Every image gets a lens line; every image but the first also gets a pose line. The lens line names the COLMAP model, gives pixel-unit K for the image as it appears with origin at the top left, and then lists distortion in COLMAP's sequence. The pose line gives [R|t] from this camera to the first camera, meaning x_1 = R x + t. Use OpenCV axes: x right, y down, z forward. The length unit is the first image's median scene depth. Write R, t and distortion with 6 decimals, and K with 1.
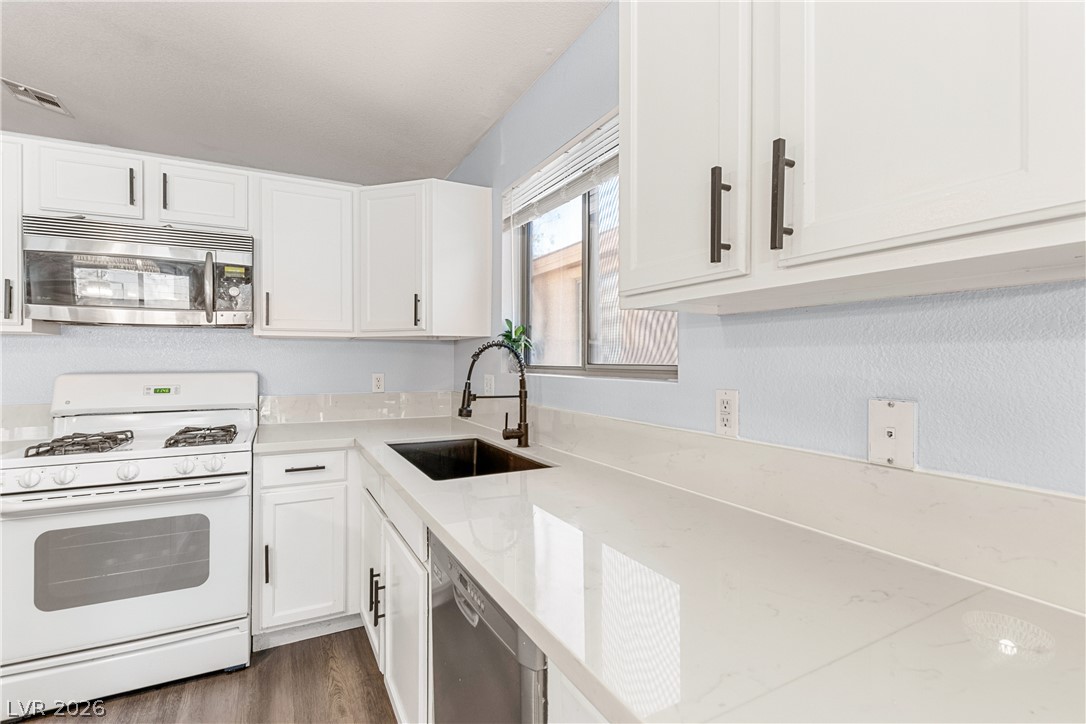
lens RADIAL K [[513.2, 0, 546.5], [0, 513.2, 354.6], [0, 0, 1]] dist [0.005245, -0.001487]
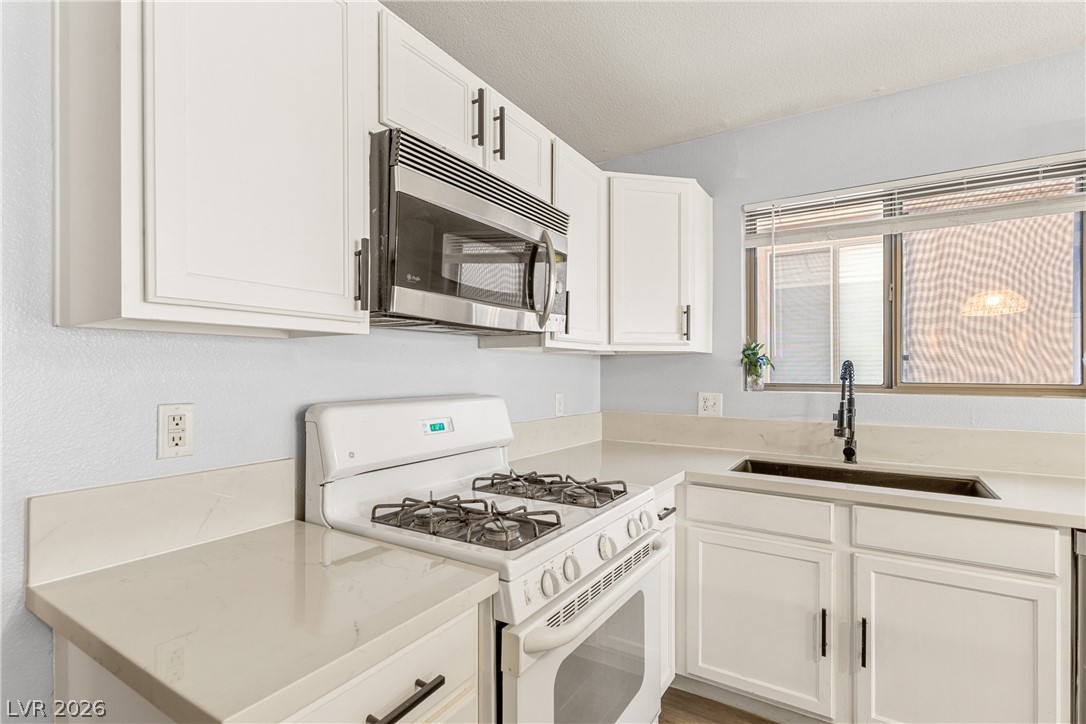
lens RADIAL K [[513.2, 0, 541.6], [0, 513.2, 368.1], [0, 0, 1]] dist [0.005245, -0.001487]
pose [[0.876077, 0.005155, 0.482143, -1.099028], [-0.006462, 0.999979, 0.001050, -0.008832], [-0.482127, -0.004036, 0.876092, 0.411598]]
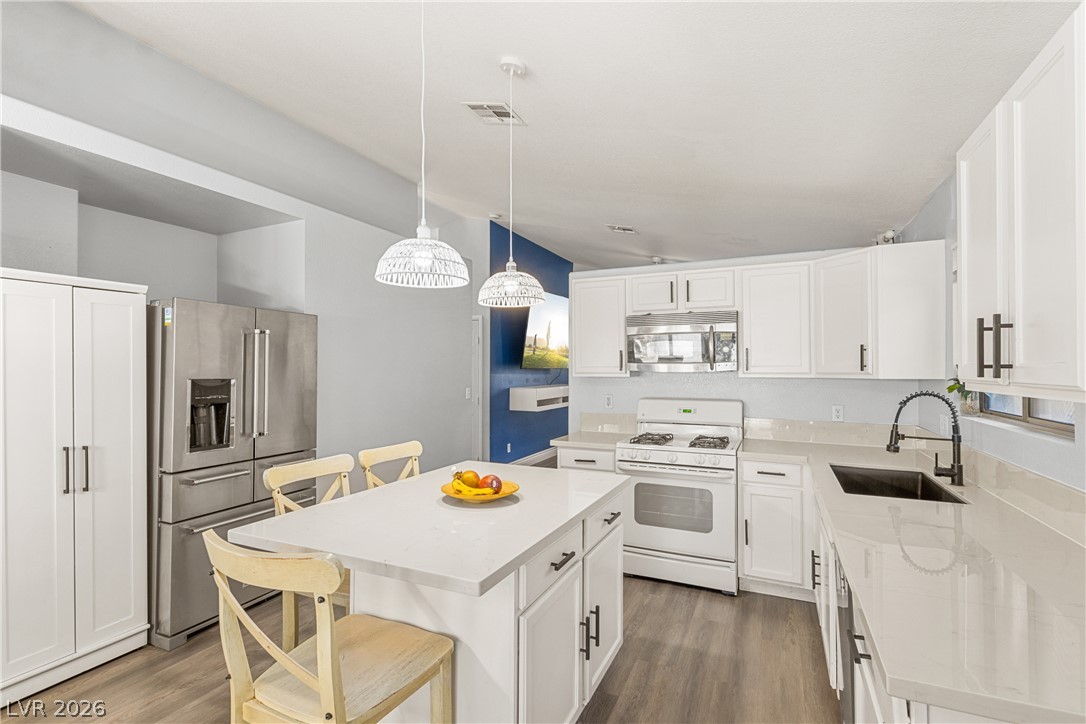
lens RADIAL K [[513.2, 0, 537.2], [0, 513.2, 359.1], [0, 0, 1]] dist [0.005245, -0.001487]
pose [[0.608006, -0.013389, -0.793819, 0.286352], [0.002920, 0.999889, -0.014629, -0.080984], [0.793927, 0.006577, 0.607978, -0.407401]]
